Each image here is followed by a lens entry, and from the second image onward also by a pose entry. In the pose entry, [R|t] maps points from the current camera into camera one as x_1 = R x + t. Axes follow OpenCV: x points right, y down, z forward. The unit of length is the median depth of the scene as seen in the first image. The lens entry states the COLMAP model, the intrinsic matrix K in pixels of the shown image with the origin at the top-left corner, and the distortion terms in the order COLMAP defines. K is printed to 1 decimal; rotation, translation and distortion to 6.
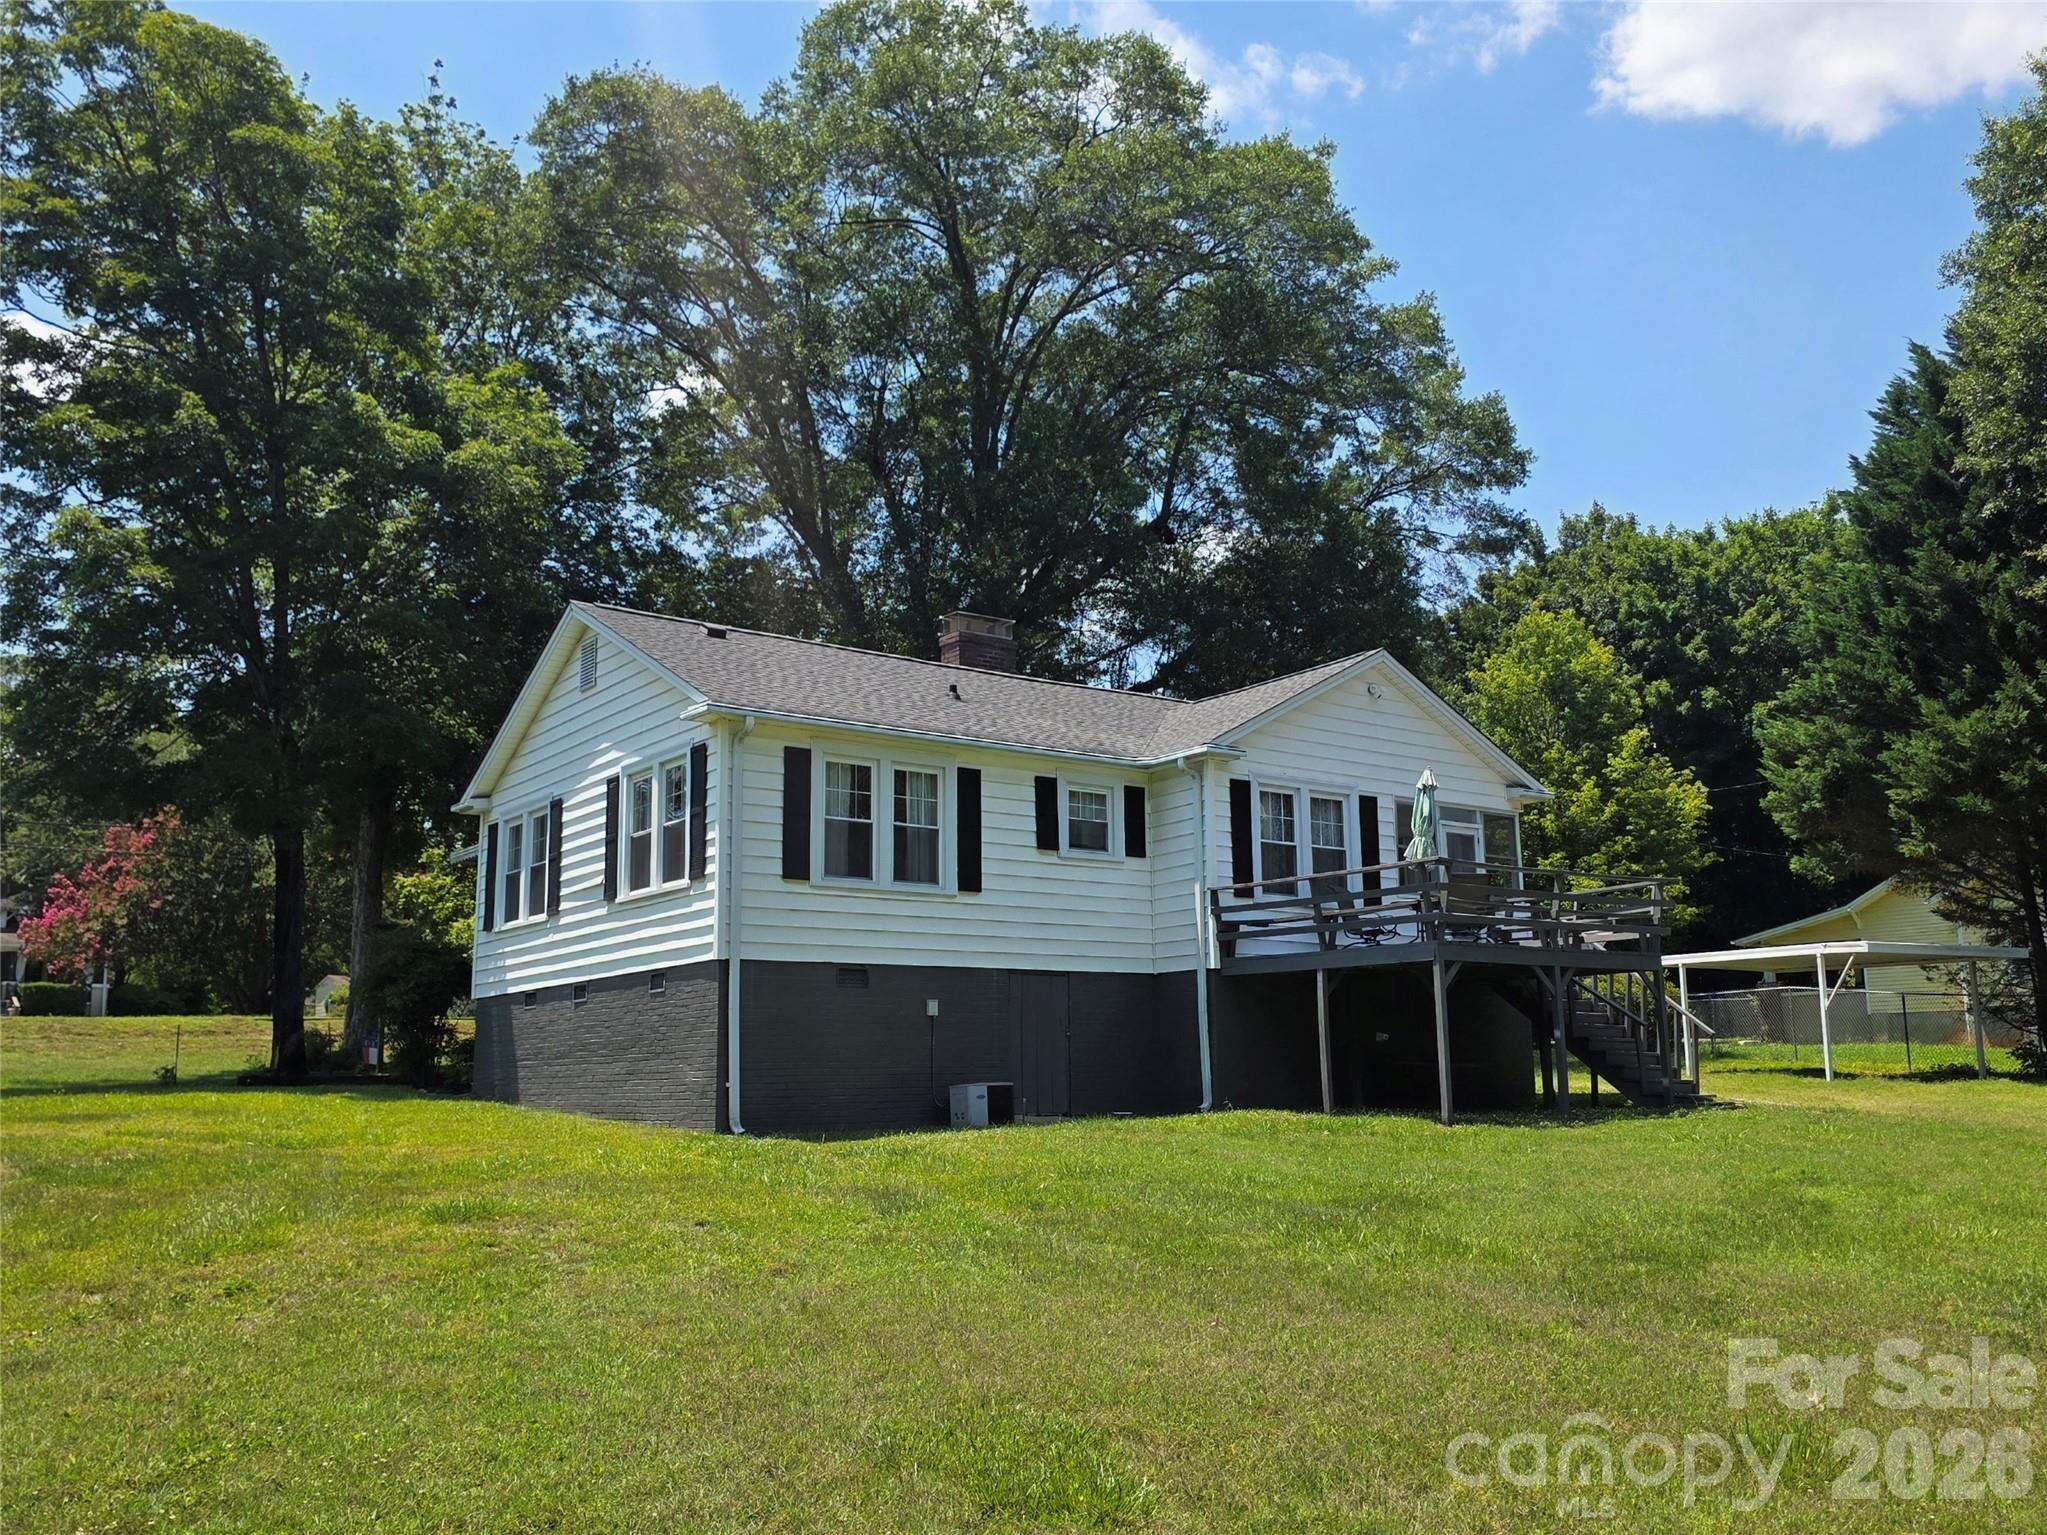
lens RADIAL K [[1783.6, 0, 1024.9], [0, 1783.6, 771.2], [0, 0, 1]] dist [0.035247, -0.021239]
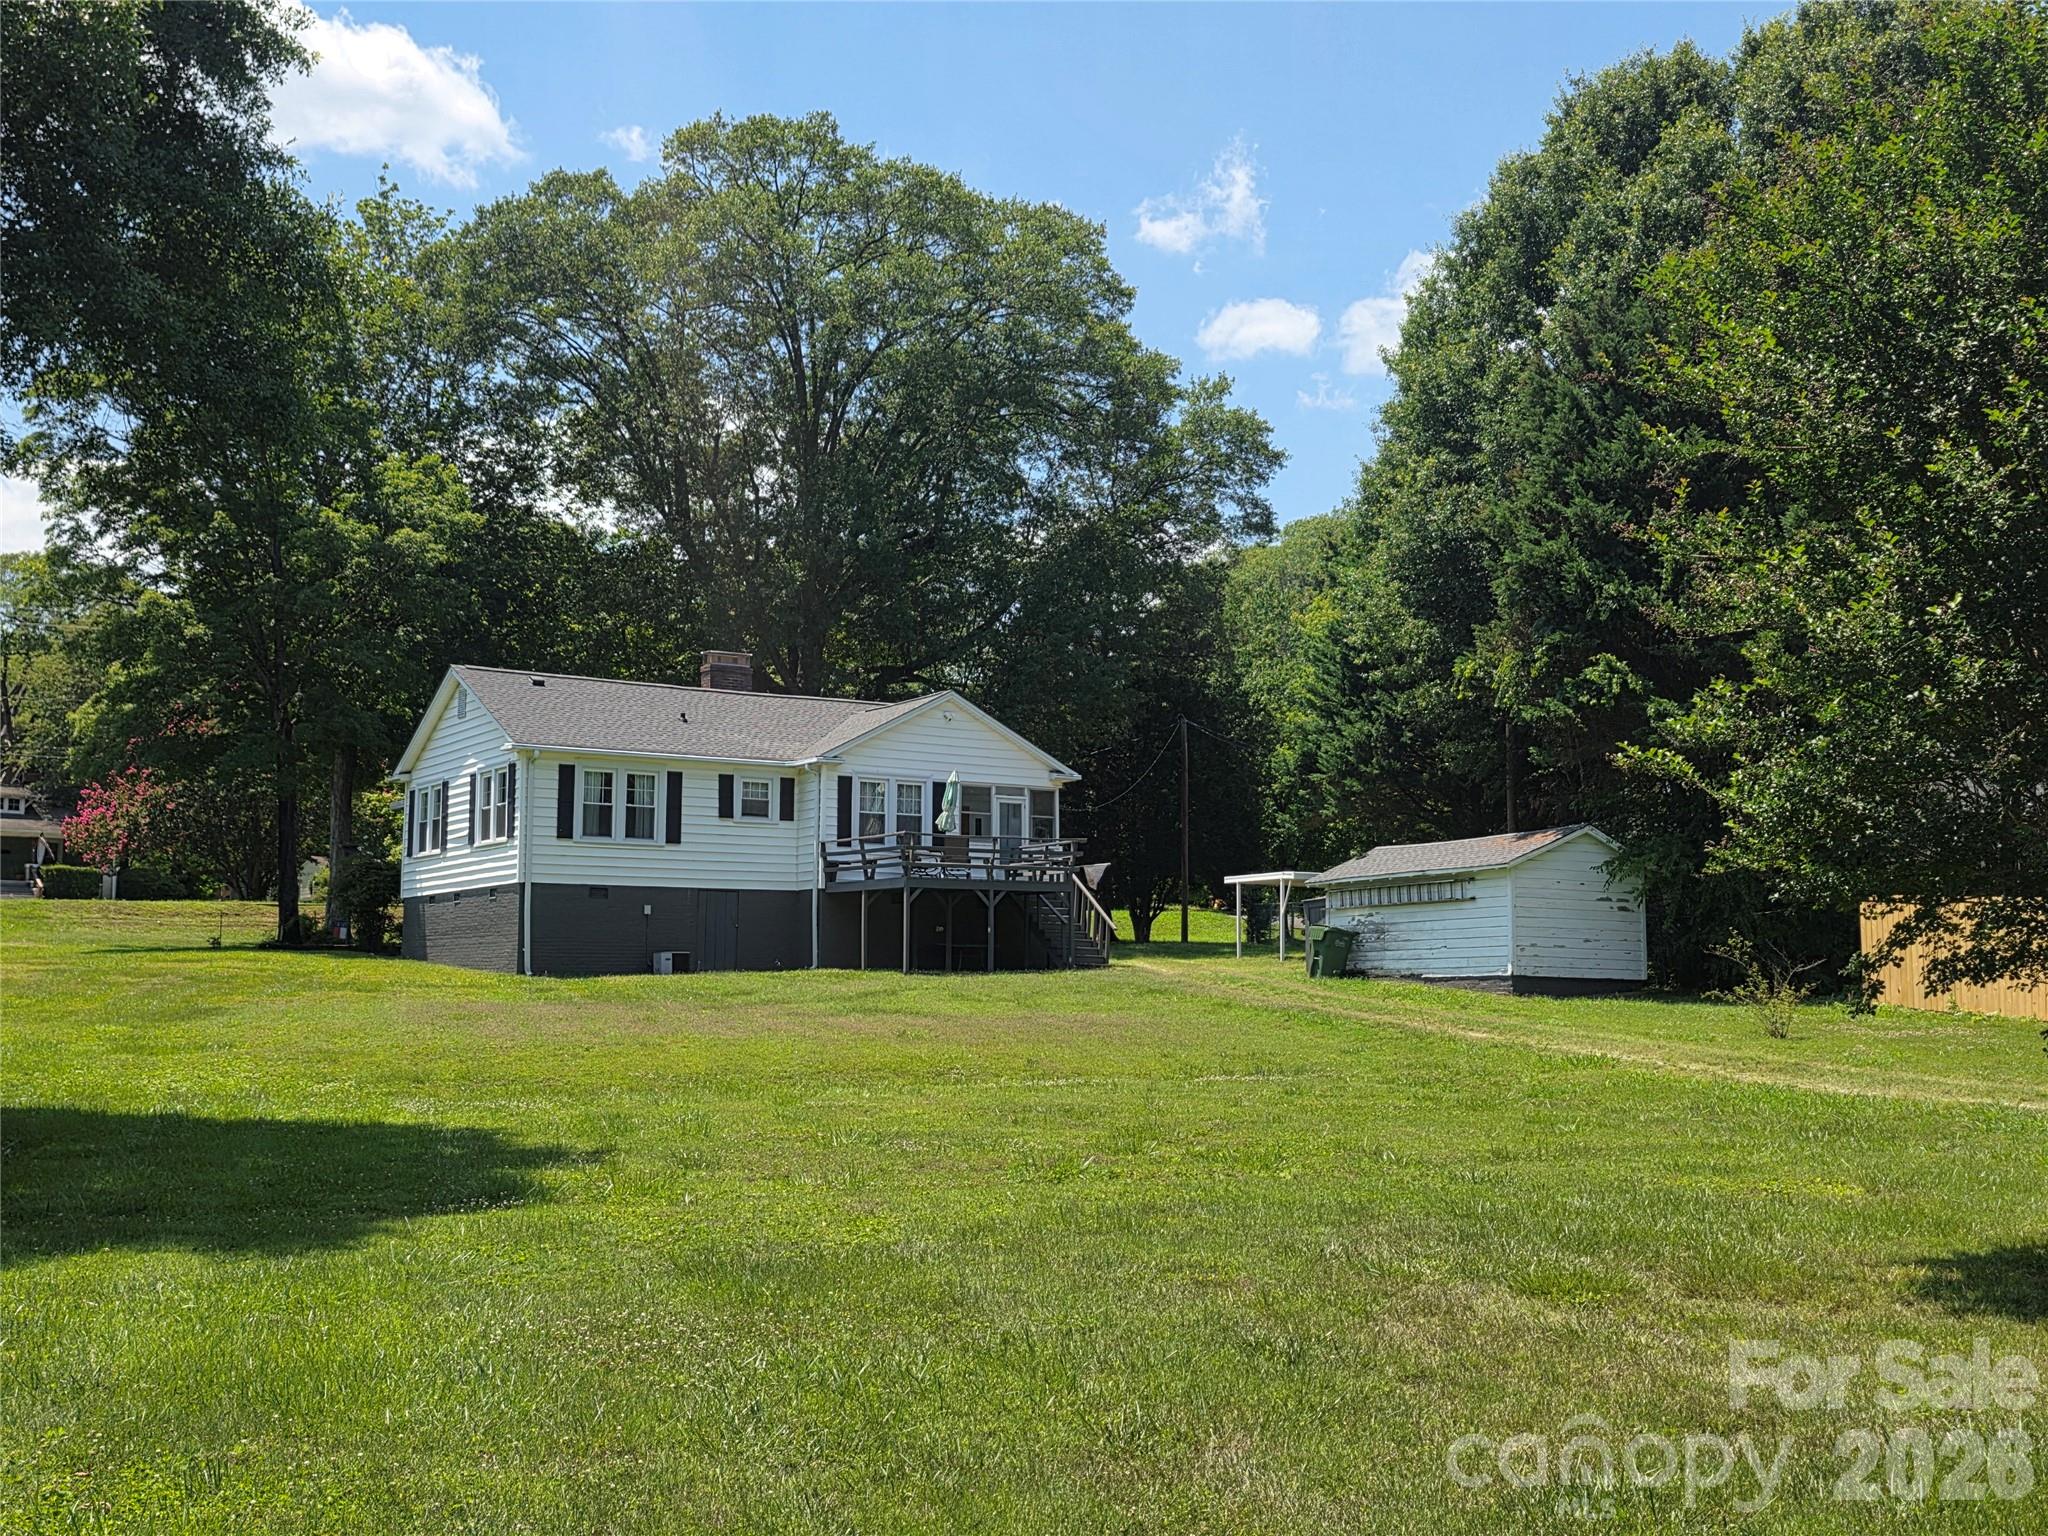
lens RADIAL K [[2210.1, 0, 1022.8], [0, 2210.1, 767.3], [0, 0, 1]] dist [0.011265, 0.000000]
pose [[0.998295, 0.010907, -0.057346, 0.411324], [-0.006617, 0.997202, 0.074466, -0.161094], [0.057998, -0.073959, 0.995573, -1.067764]]
